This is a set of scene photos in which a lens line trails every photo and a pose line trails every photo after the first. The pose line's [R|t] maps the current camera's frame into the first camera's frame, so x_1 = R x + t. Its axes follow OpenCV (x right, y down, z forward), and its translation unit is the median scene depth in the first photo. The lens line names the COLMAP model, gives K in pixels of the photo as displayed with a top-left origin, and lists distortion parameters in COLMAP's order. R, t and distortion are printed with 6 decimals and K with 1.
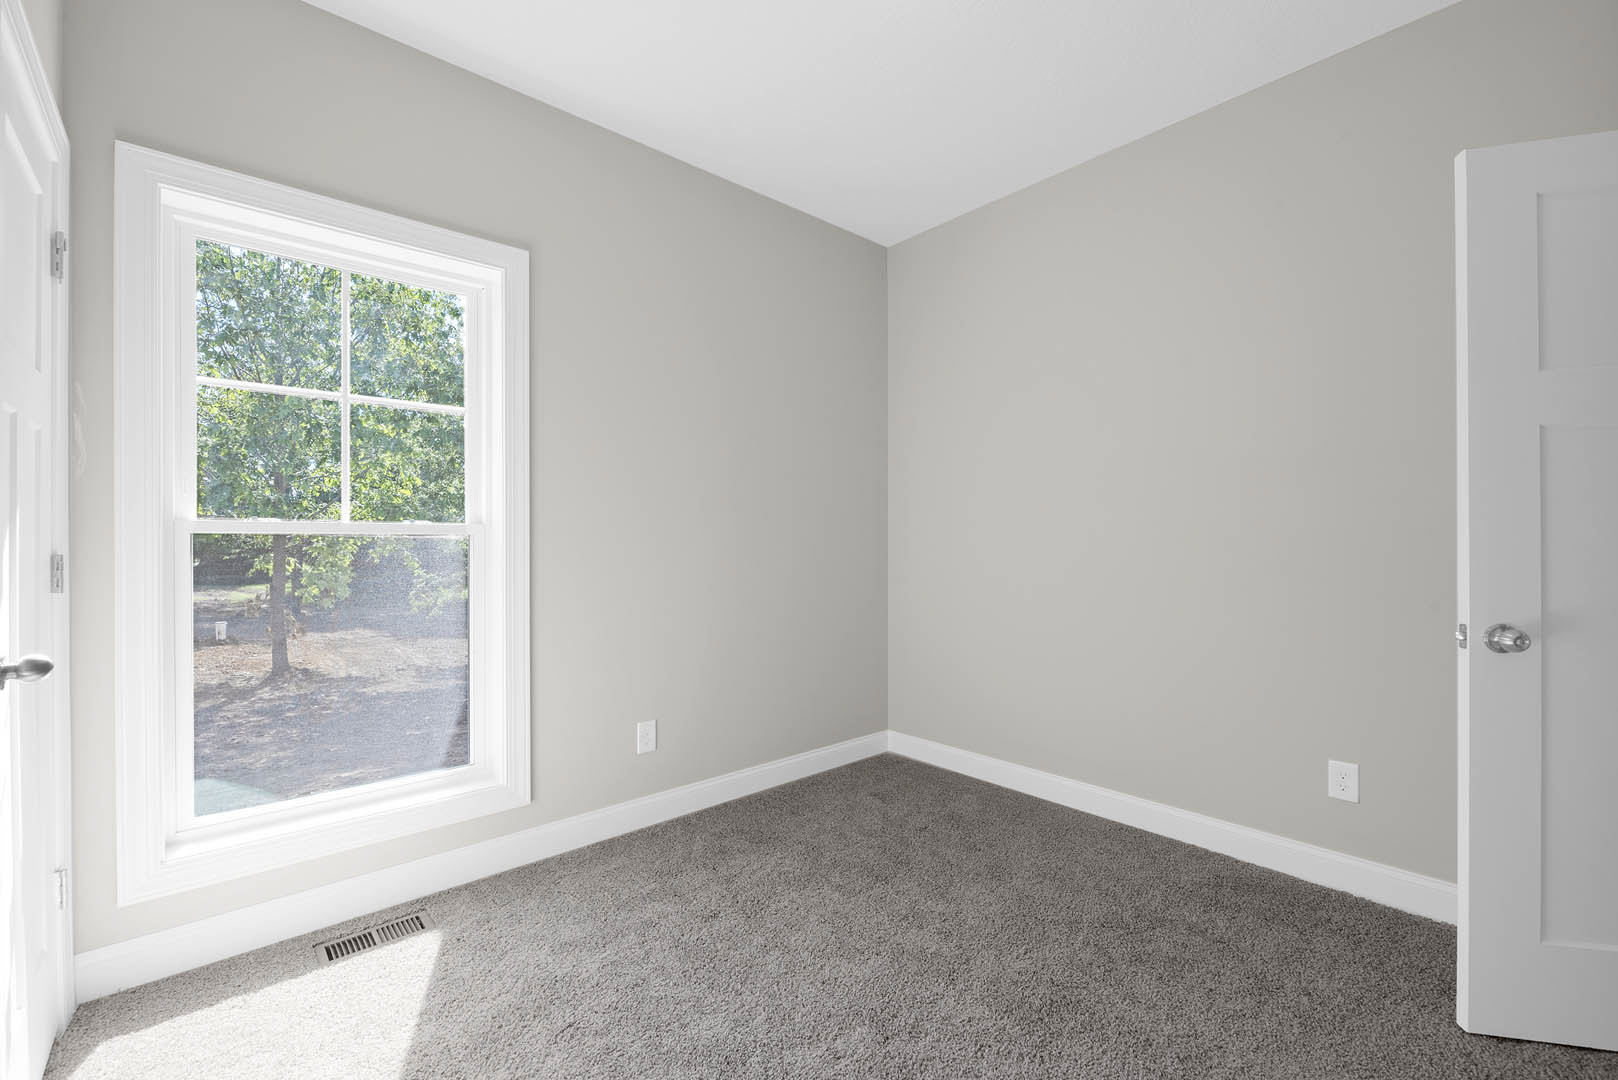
lens RADIAL K [[680.6, 0, 809.0], [0, 680.6, 540.0], [0, 0, 1]] dist [0.001174, -0.000219]
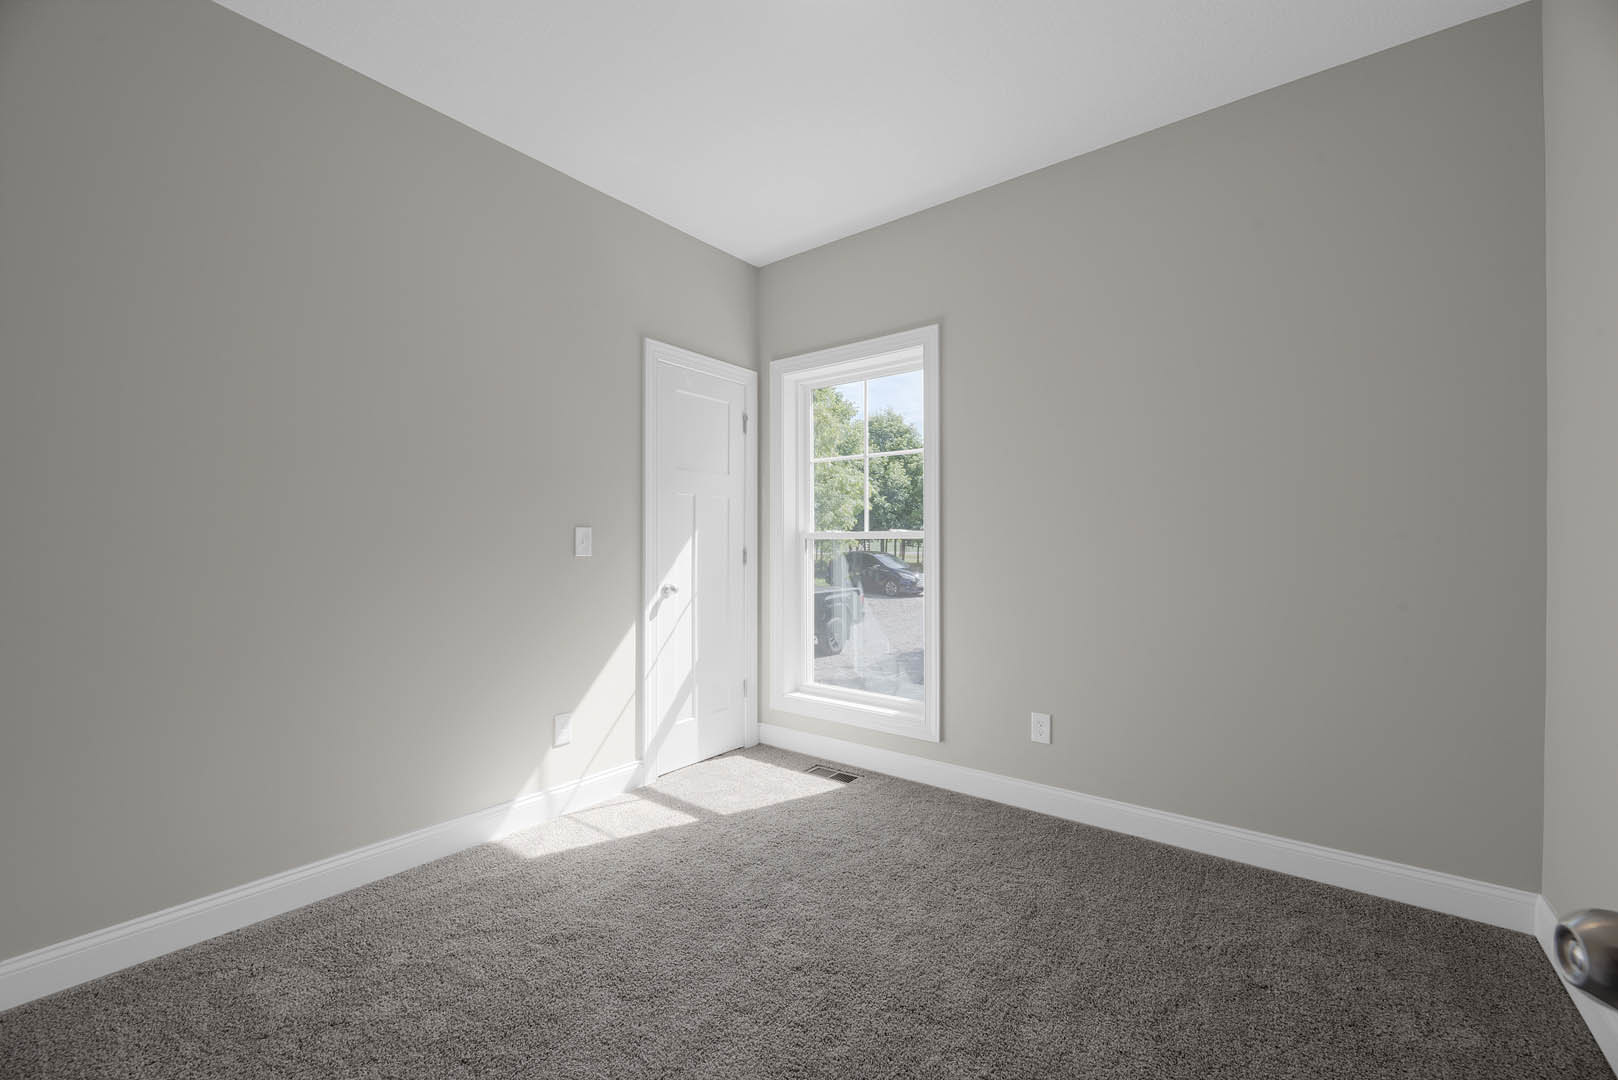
lens RADIAL K [[651.8, 0, 805.6], [0, 651.8, 542.0], [0, 0, 1]] dist [-0.000047, -0.003758]
pose [[0.196867, 0.001989, -0.980428, 0.940348], [-0.001691, 0.999997, 0.001690, -0.002520], [0.980429, 0.001325, 0.196870, 0.606824]]
